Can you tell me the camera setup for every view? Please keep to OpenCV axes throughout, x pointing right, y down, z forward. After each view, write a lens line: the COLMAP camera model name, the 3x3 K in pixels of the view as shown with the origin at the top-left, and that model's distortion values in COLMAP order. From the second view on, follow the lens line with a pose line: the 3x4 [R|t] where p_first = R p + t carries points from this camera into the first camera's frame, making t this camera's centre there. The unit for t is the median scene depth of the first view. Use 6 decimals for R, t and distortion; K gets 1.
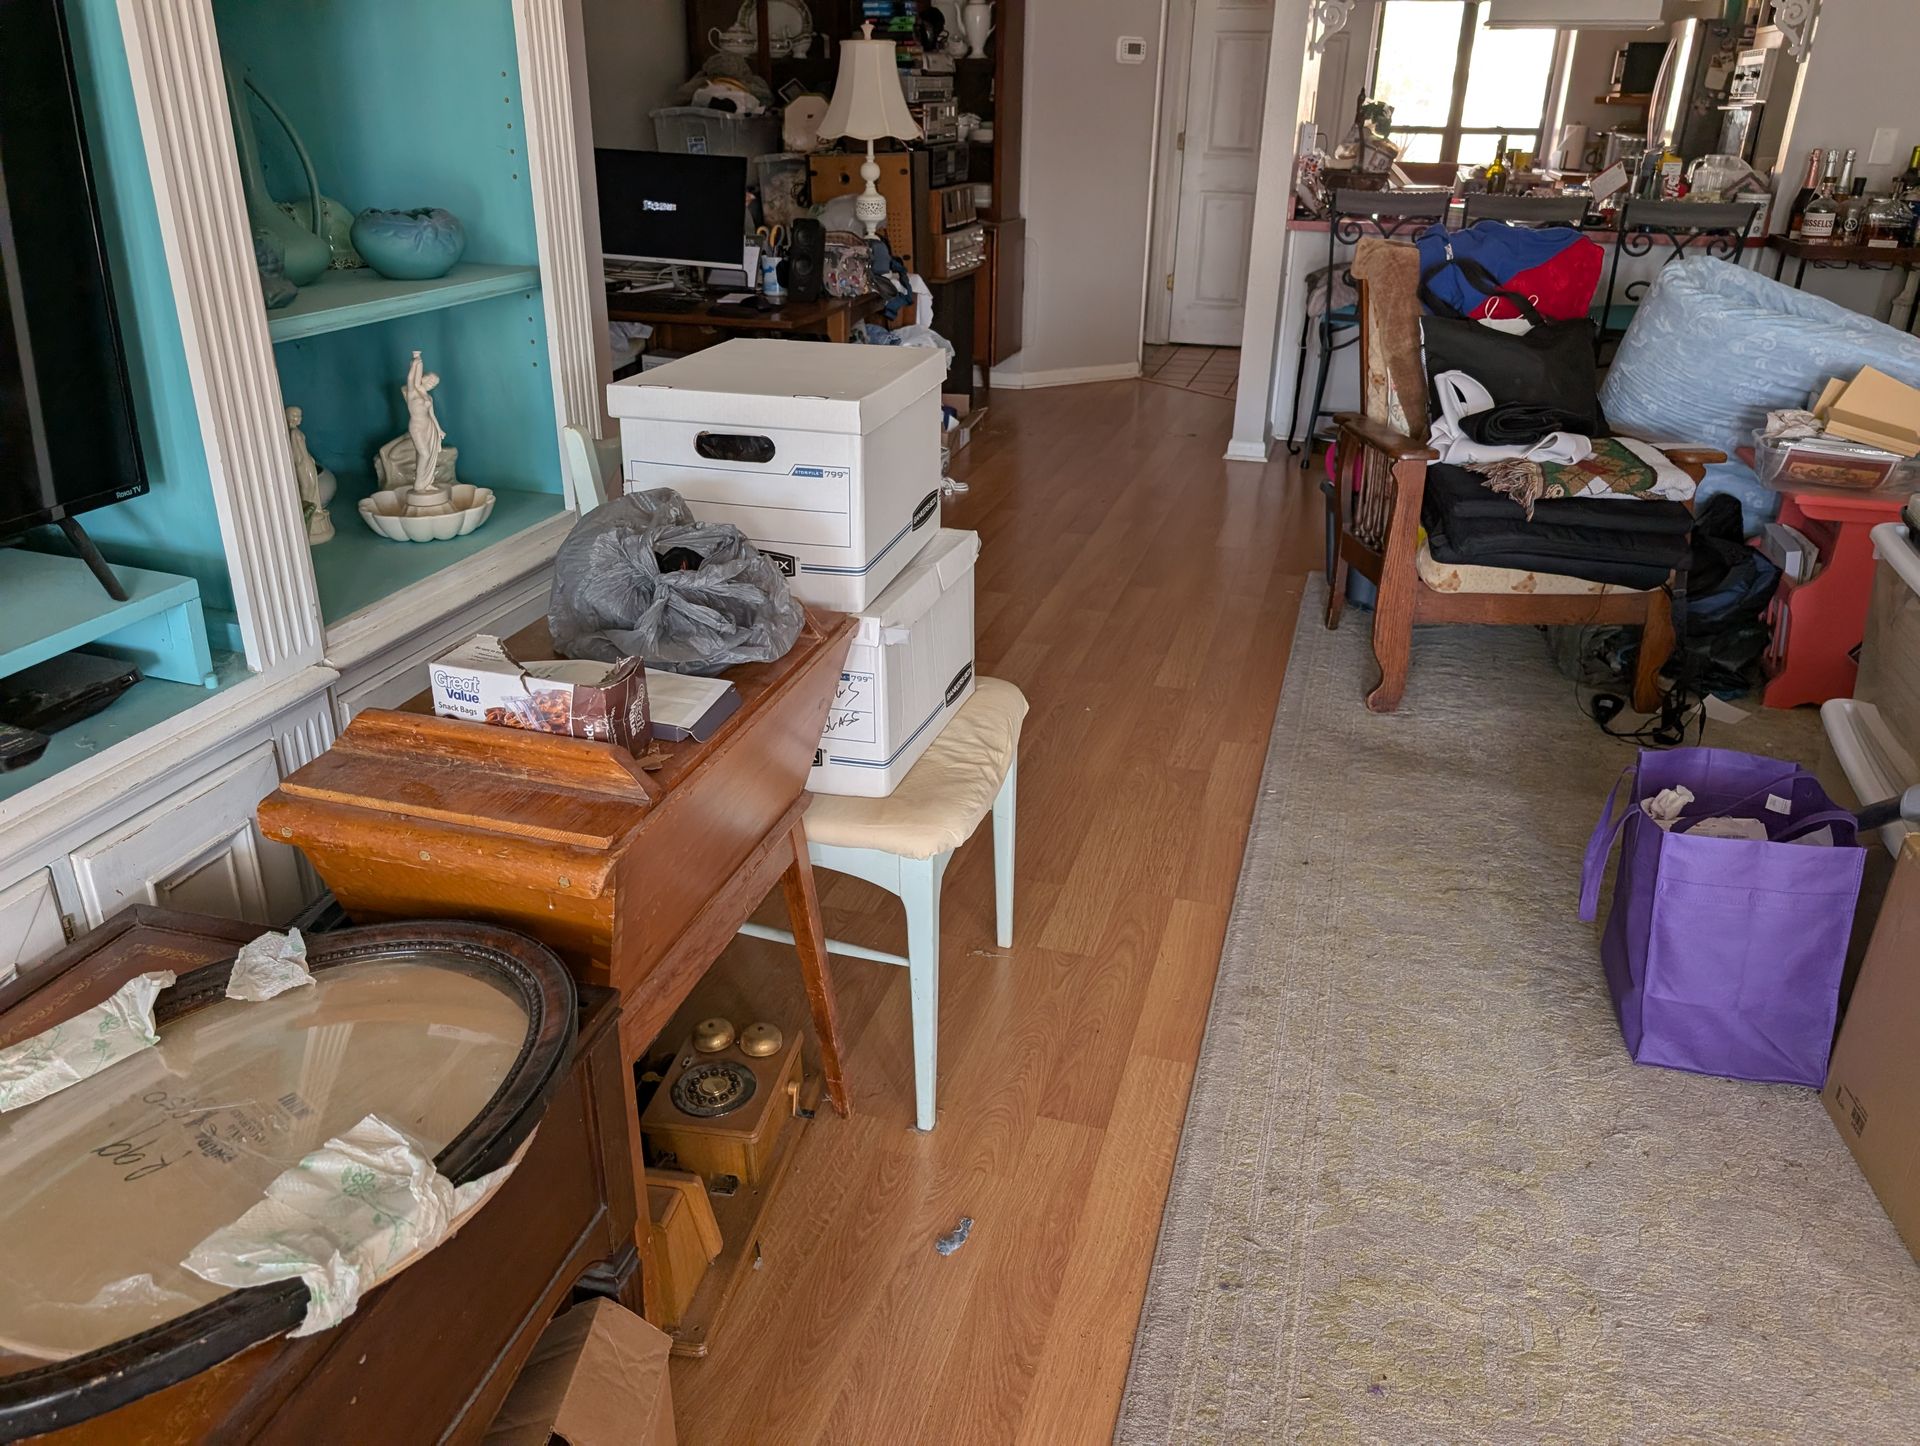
lens RADIAL K [[1379.2, 0, 945.5], [0, 1379.2, 702.2], [0, 0, 1]] dist [0.018436, -0.018205]
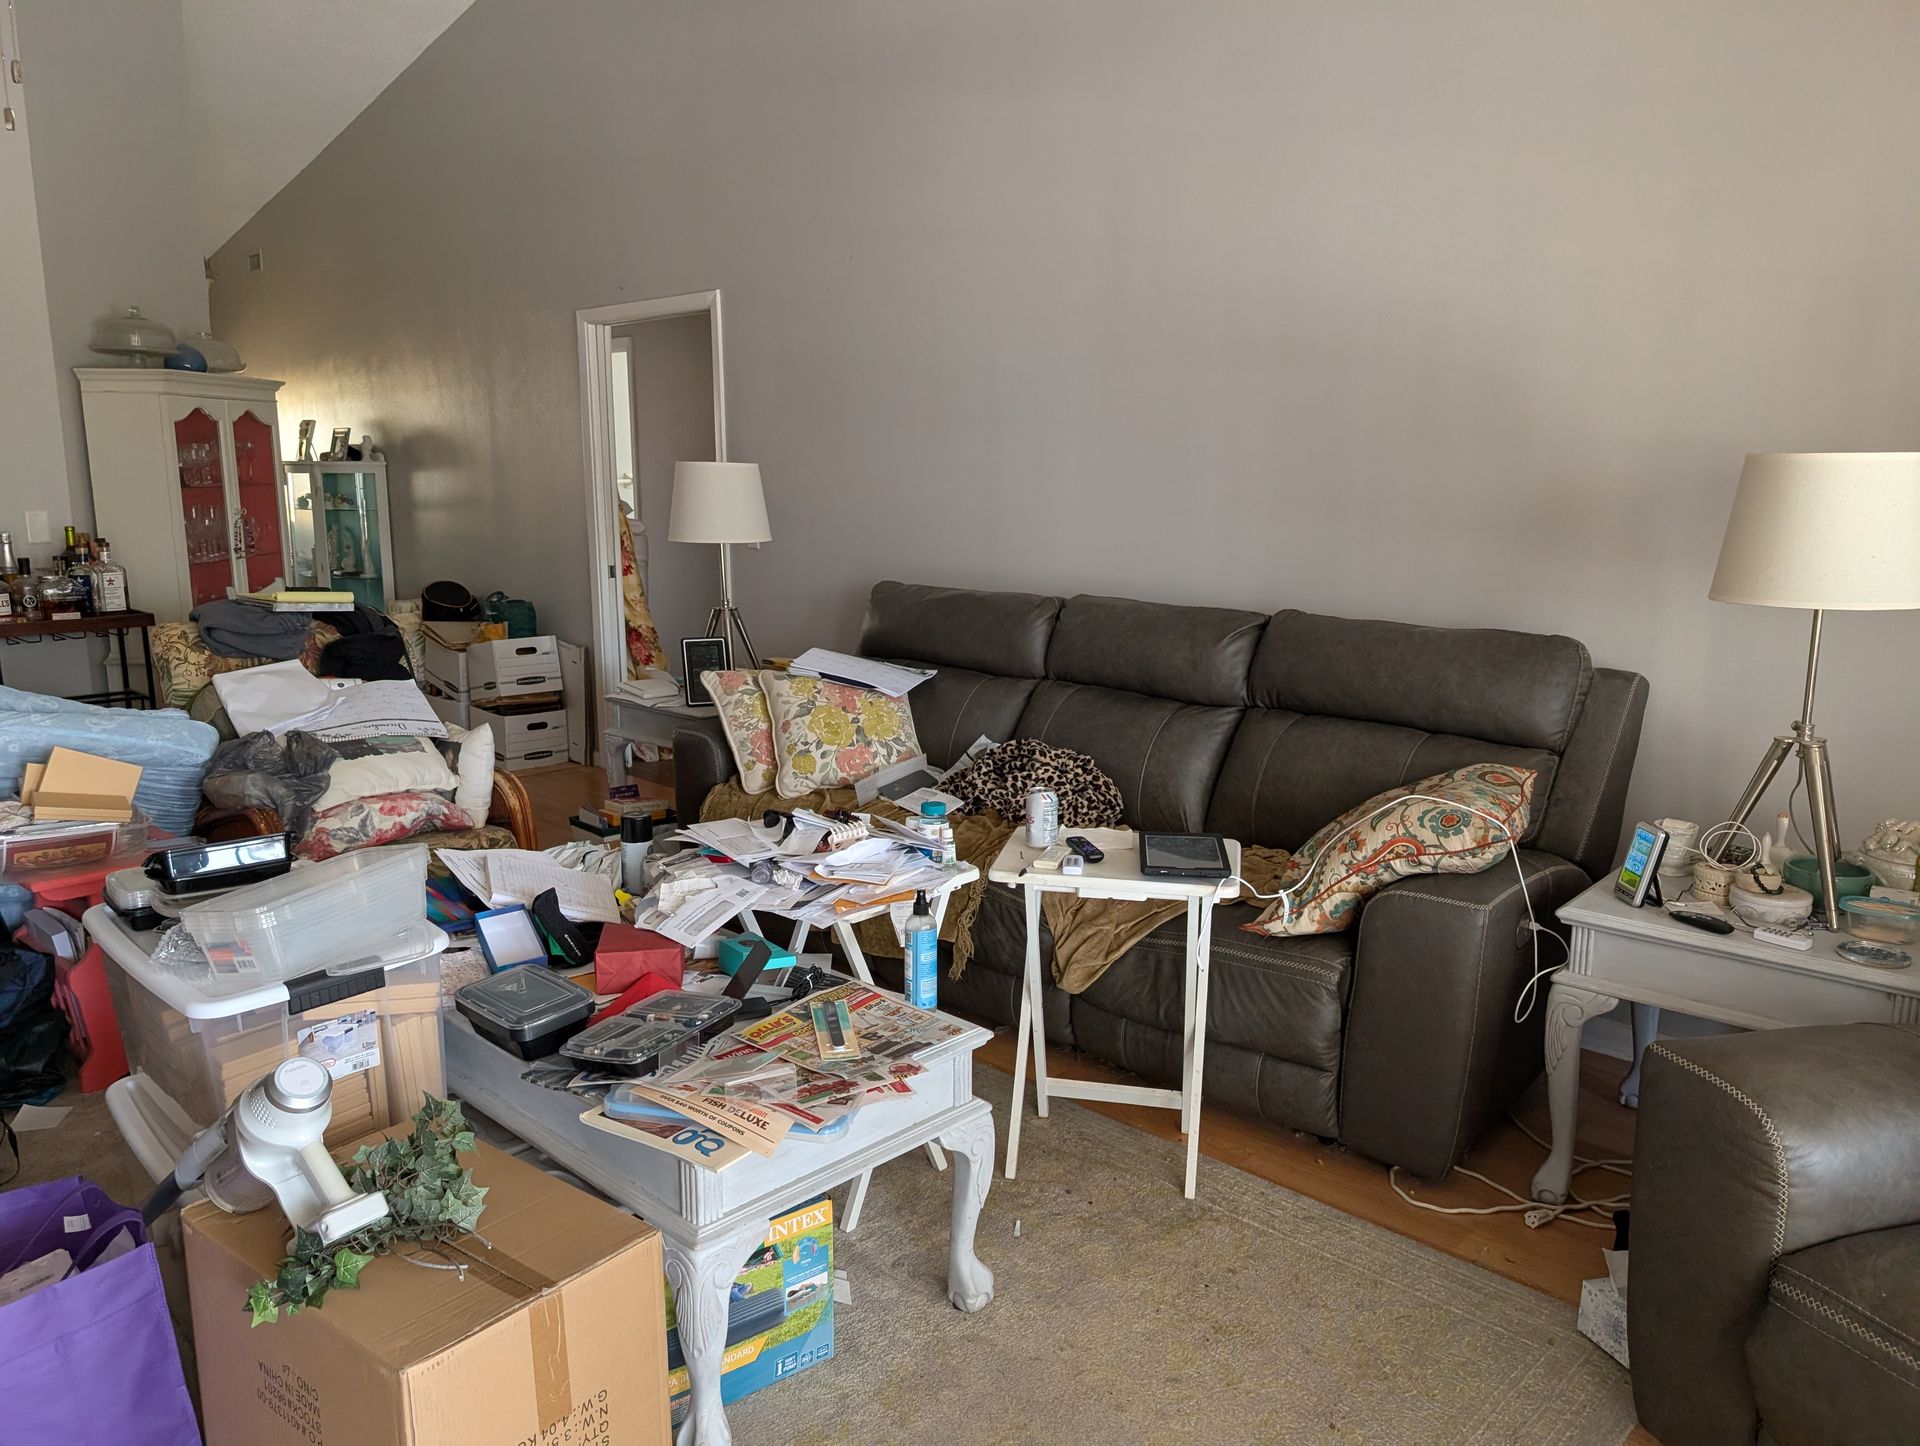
lens RADIAL K [[1379.2, 0, 960.1], [0, 1379.2, 718.2], [0, 0, 1]] dist [0.018436, -0.018205]
pose [[0.450028, -0.176511, 0.875397, 0.052085], [0.365384, 0.930857, -0.000145, -0.013185], [-0.814843, 0.319921, 0.483405, -0.028899]]
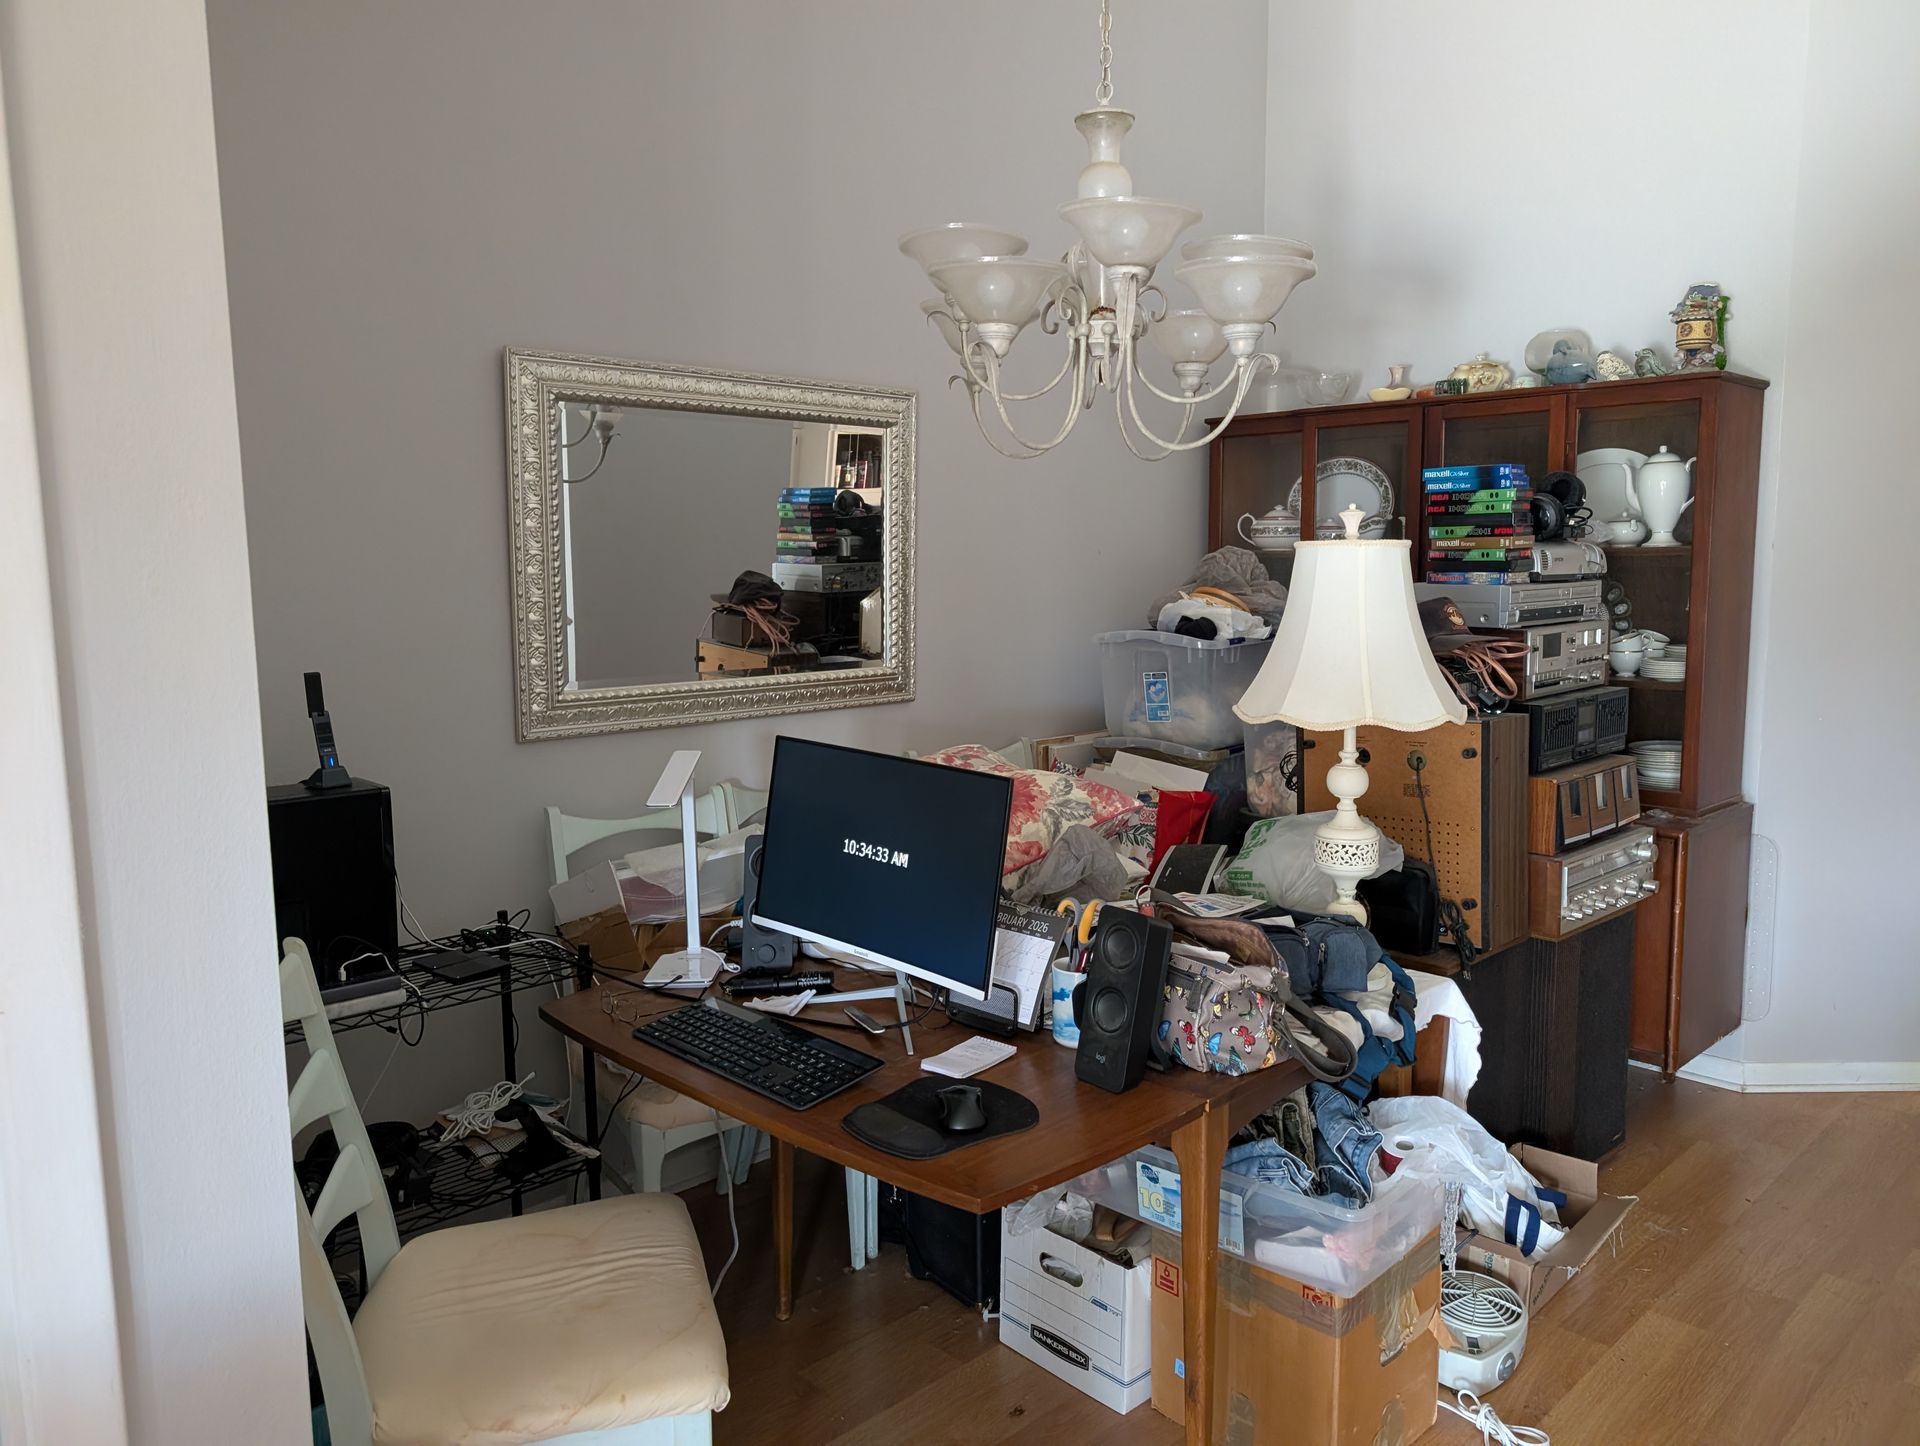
lens RADIAL K [[1379.2, 0, 968.7], [0, 1379.2, 723.4], [0, 0, 1]] dist [0.018436, -0.018205]
pose [[0.880010, 0.038873, -0.473362, 0.059902], [-0.175141, 0.952969, -0.247339, -0.261471], [0.441484, 0.300566, 0.845430, 0.525240]]
